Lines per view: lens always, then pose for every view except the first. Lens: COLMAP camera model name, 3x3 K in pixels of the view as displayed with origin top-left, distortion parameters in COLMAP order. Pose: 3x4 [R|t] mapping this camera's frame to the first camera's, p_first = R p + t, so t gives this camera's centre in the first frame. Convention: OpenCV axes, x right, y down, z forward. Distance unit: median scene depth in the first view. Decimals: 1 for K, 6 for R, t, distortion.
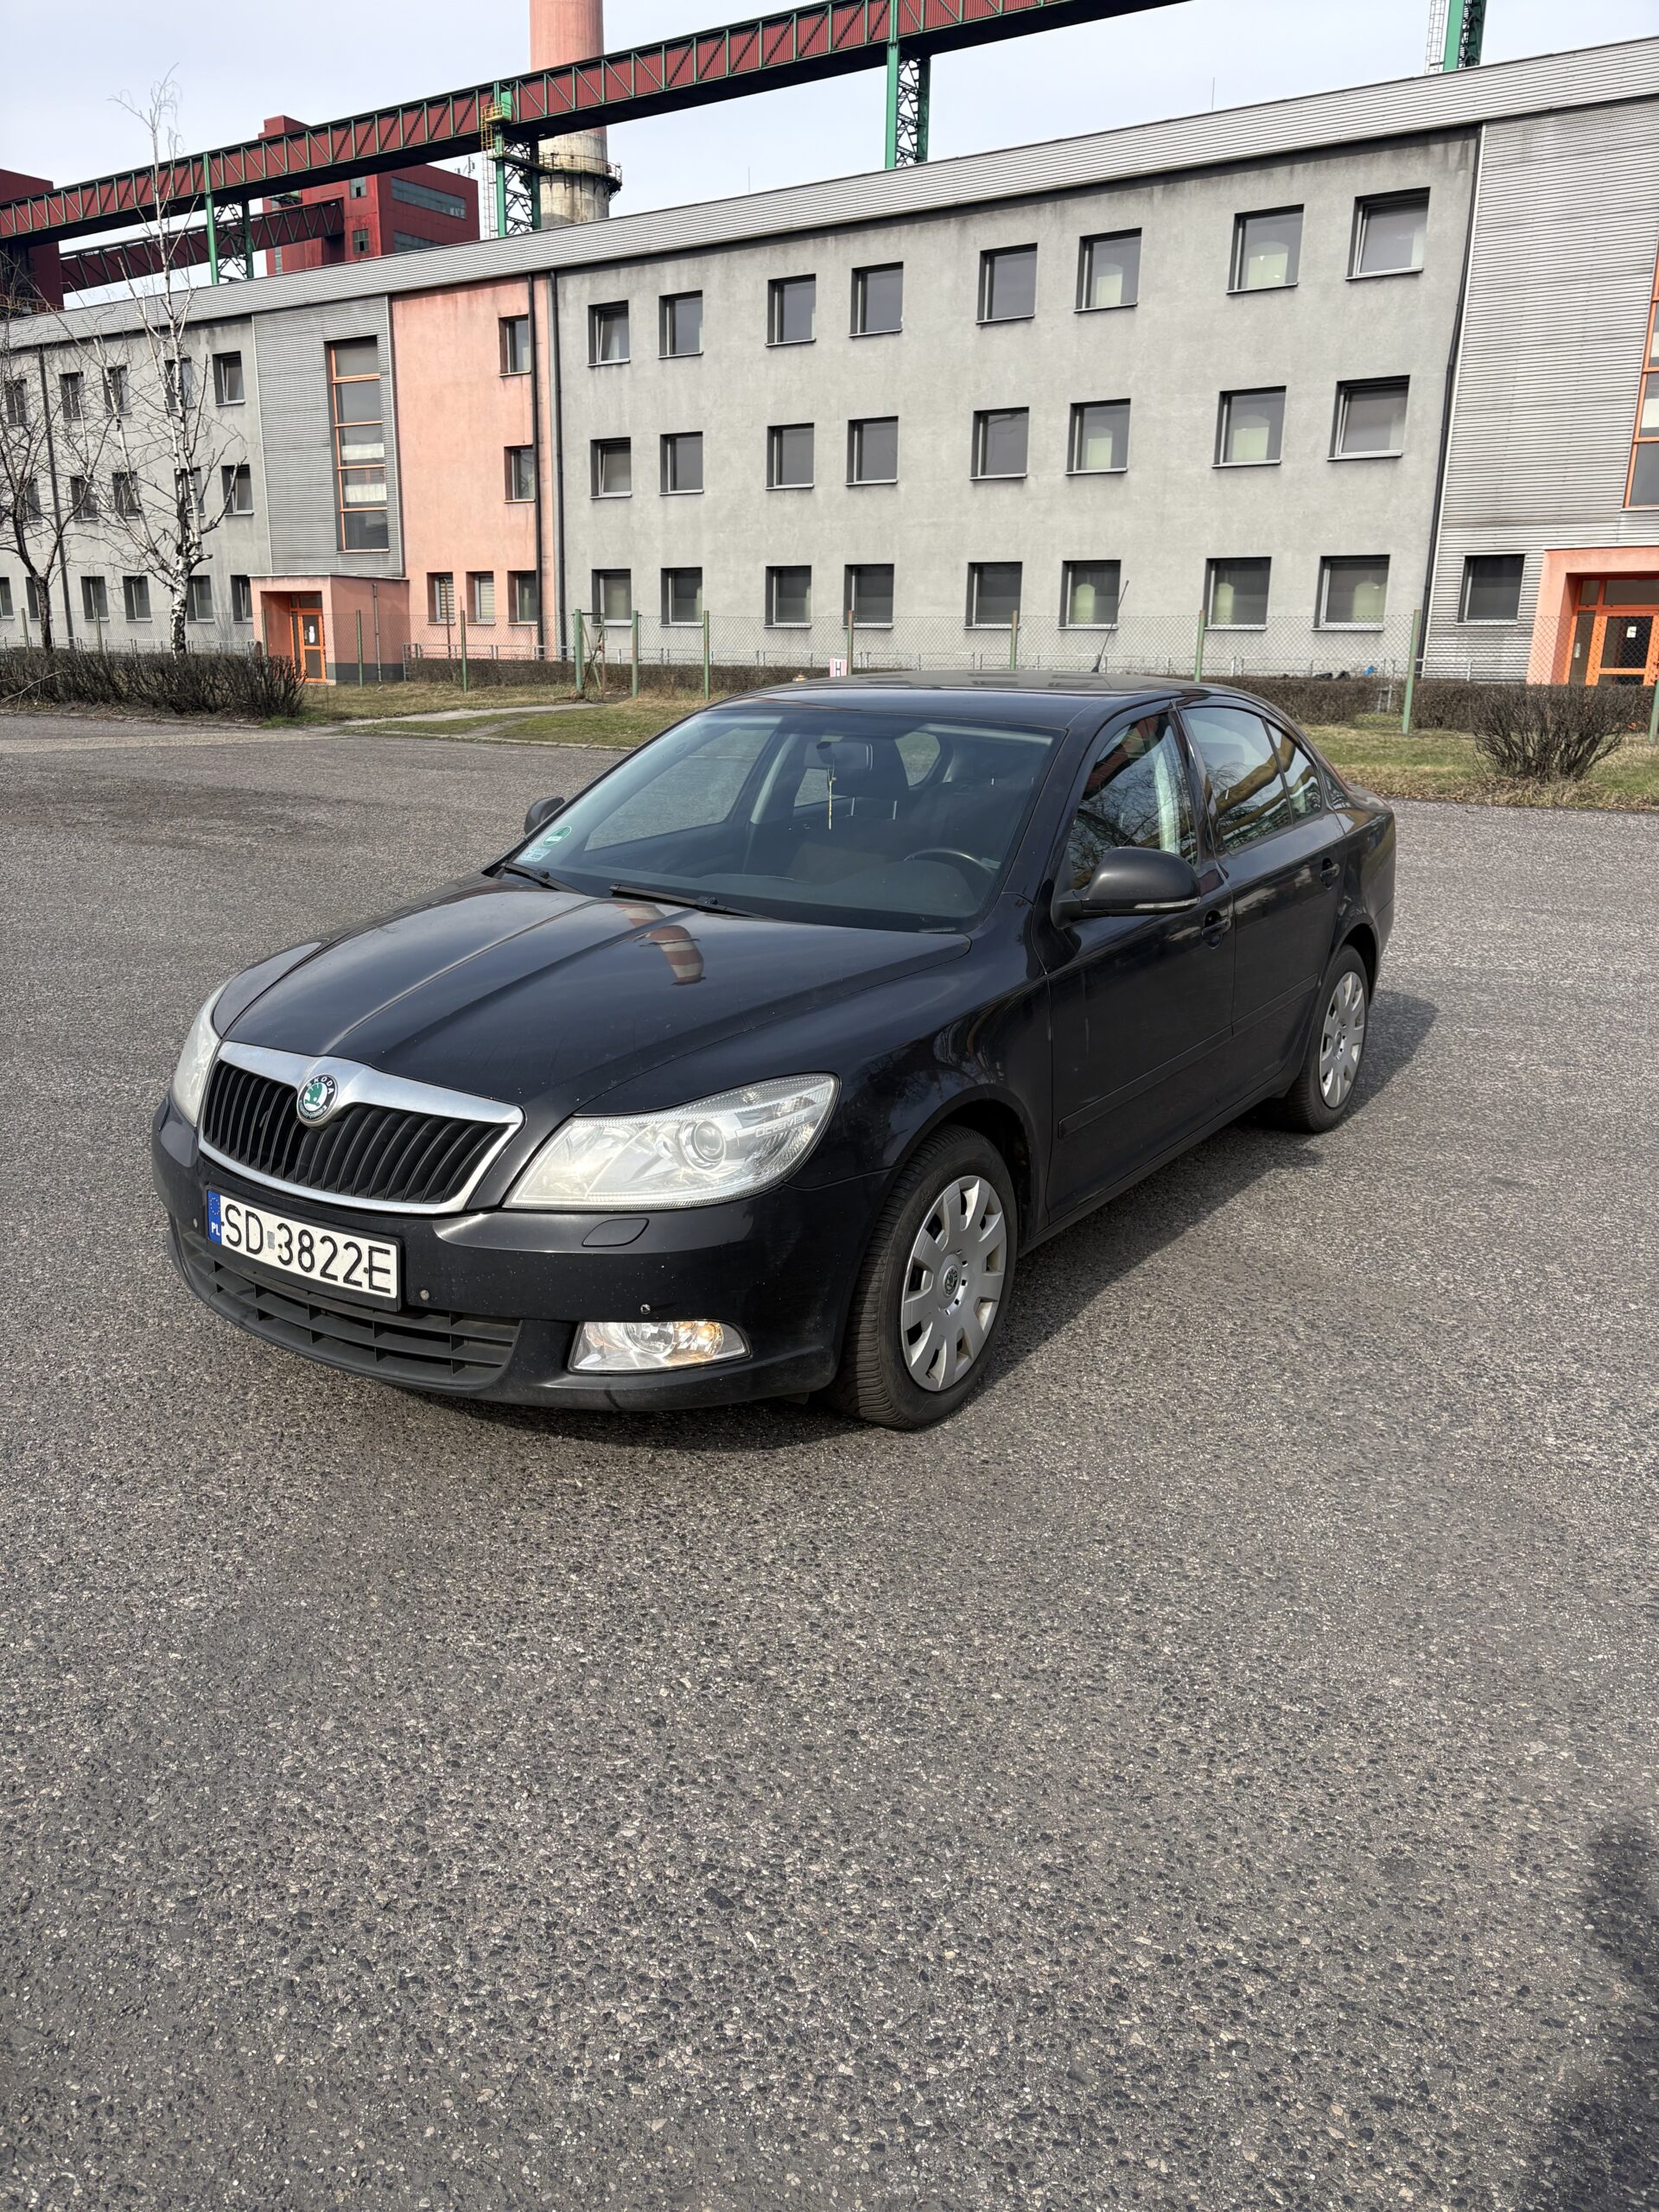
lens RADIAL K [[1624.3, 0, 829.5], [0, 1624.3, 1106.0], [0, 0, 1]] dist [0.007218, 0.020723]
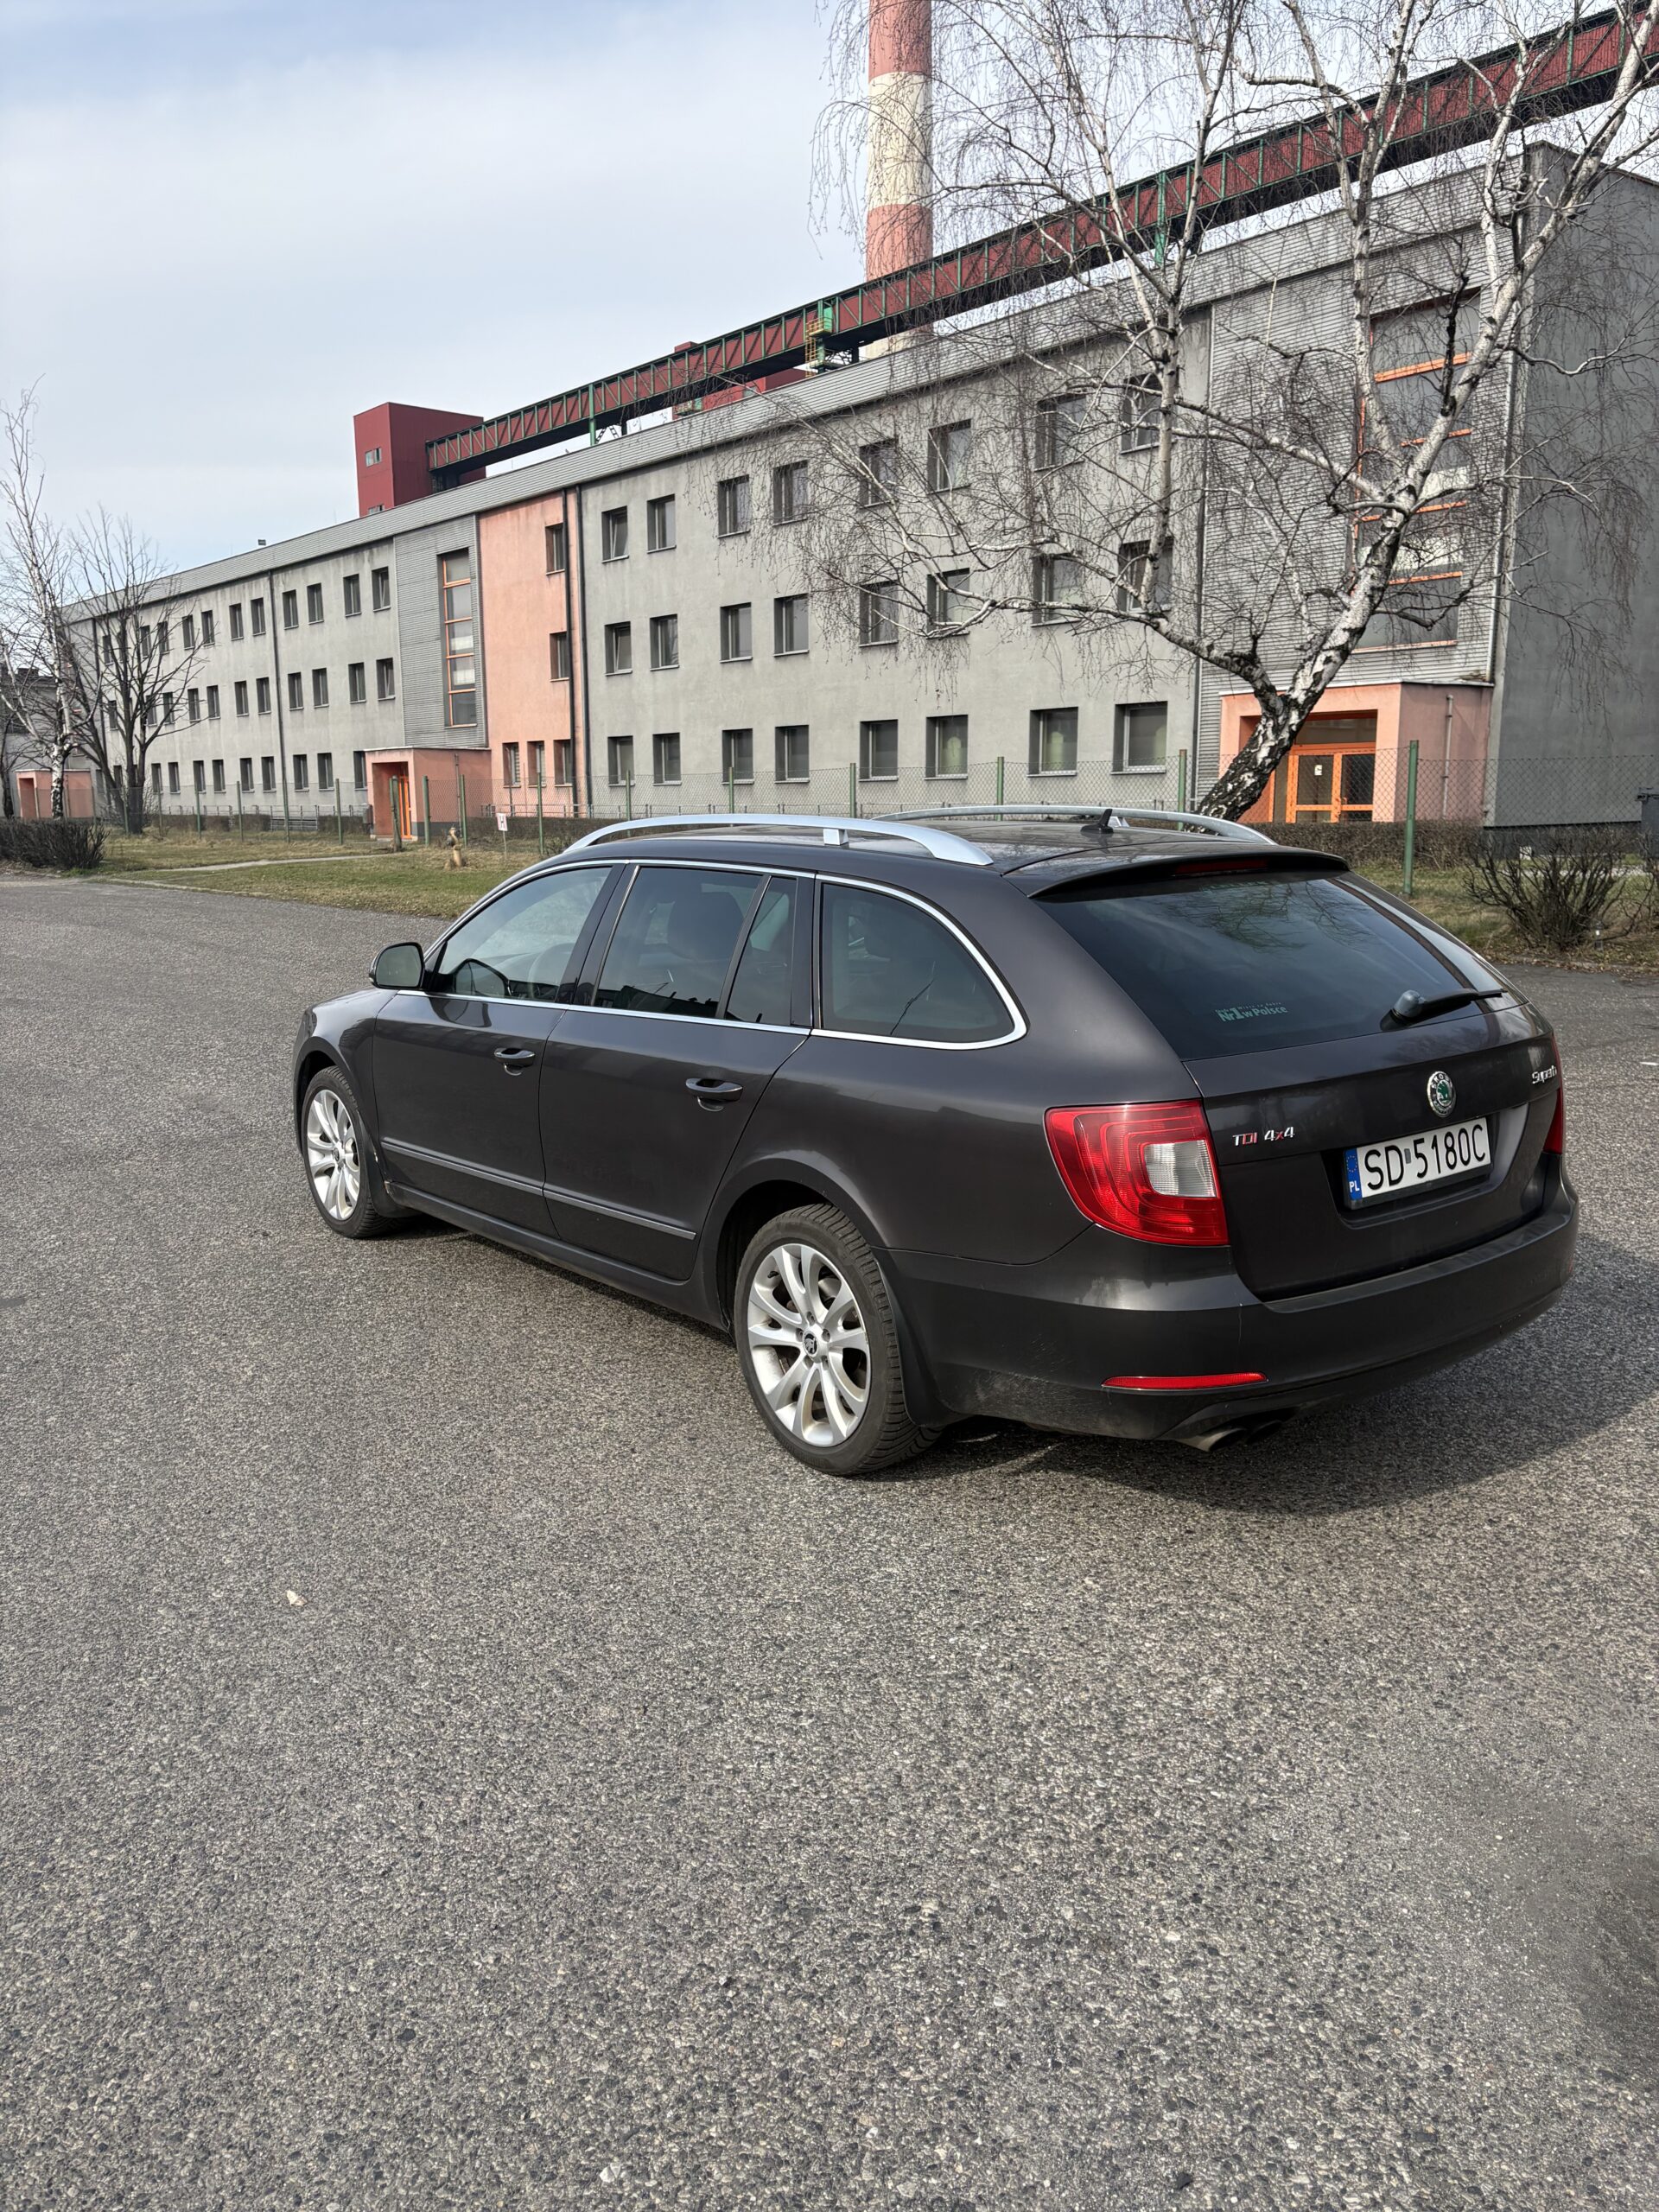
lens RADIAL K [[1624.3, 0, 829.5], [0, 1624.3, 1106.0], [0, 0, 1]] dist [0.007218, 0.020723]
pose [[0.965759, 0.024352, -0.258295, 0.302691], [-0.046569, 0.995687, -0.080245, 0.008785], [0.255227, 0.089526, 0.962728, -0.023201]]
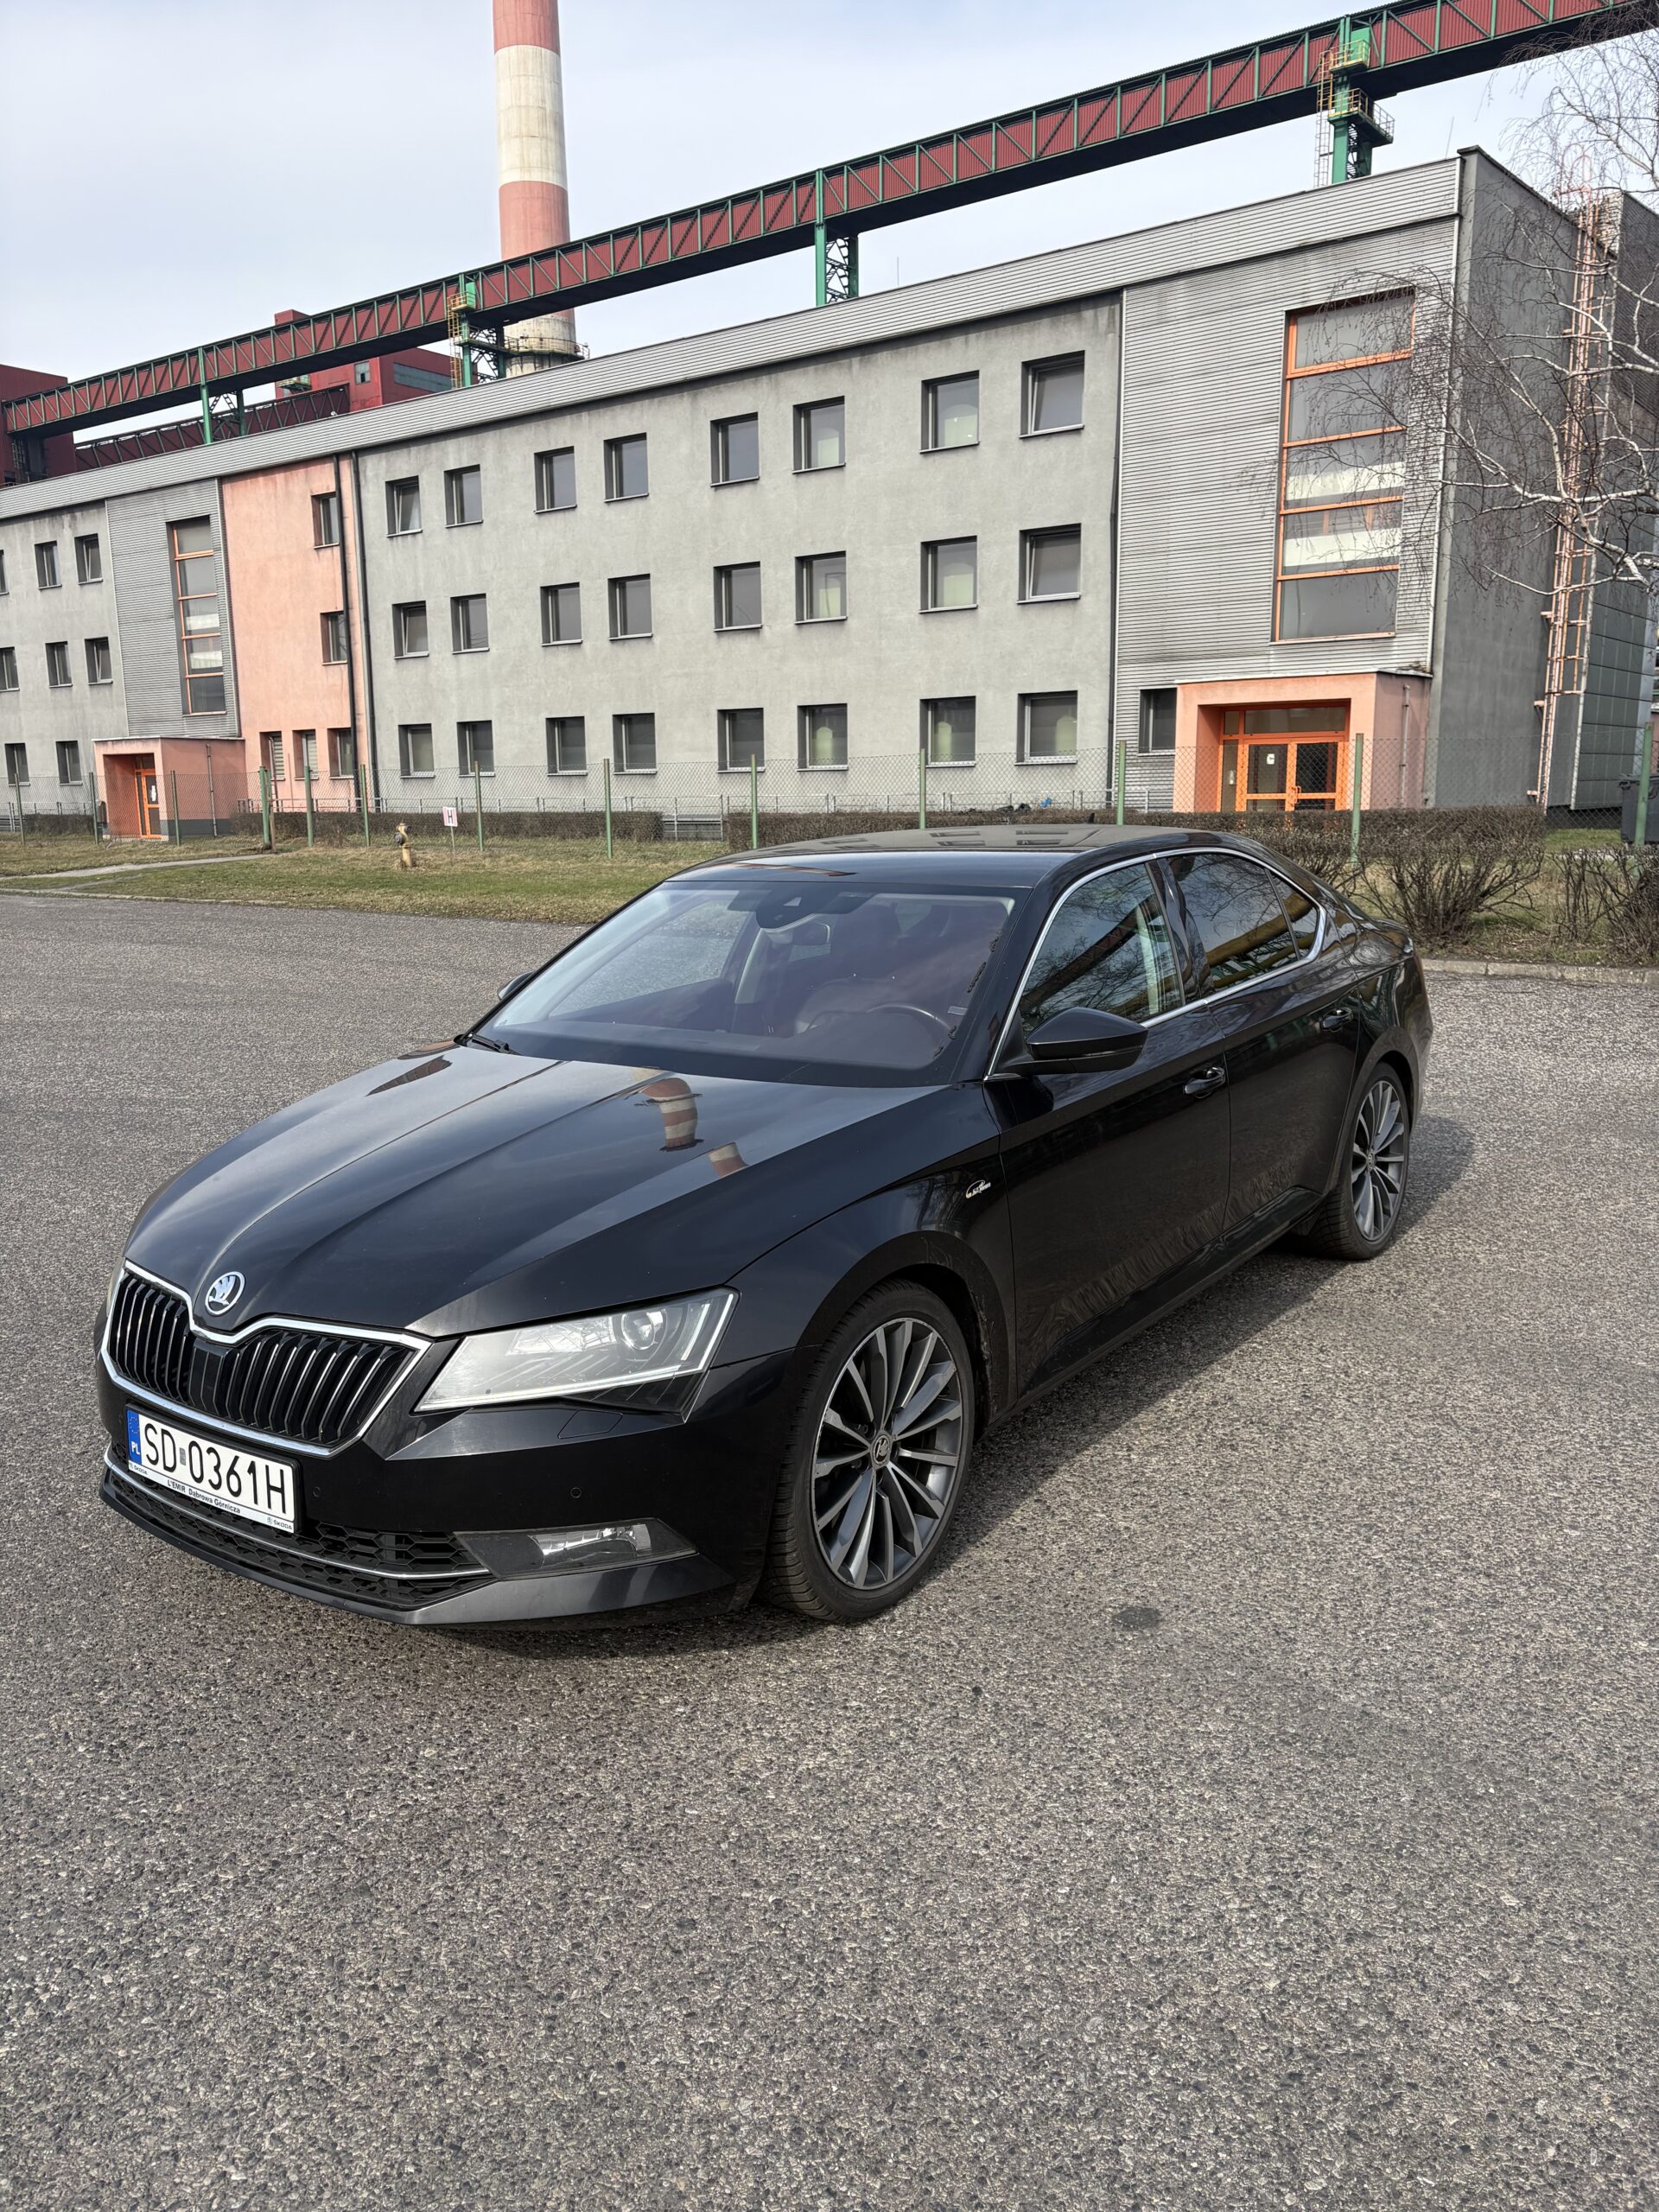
lens RADIAL K [[1623.5, 0, 812.4], [0, 1623.5, 1111.5], [0, 0, 1]] dist [0.010773, 0.013308]
pose [[0.999068, -0.022532, -0.036815, 0.153458], [0.019650, 0.996848, -0.076861, 0.002721], [0.038431, 0.076066, 0.996362, -0.010644]]
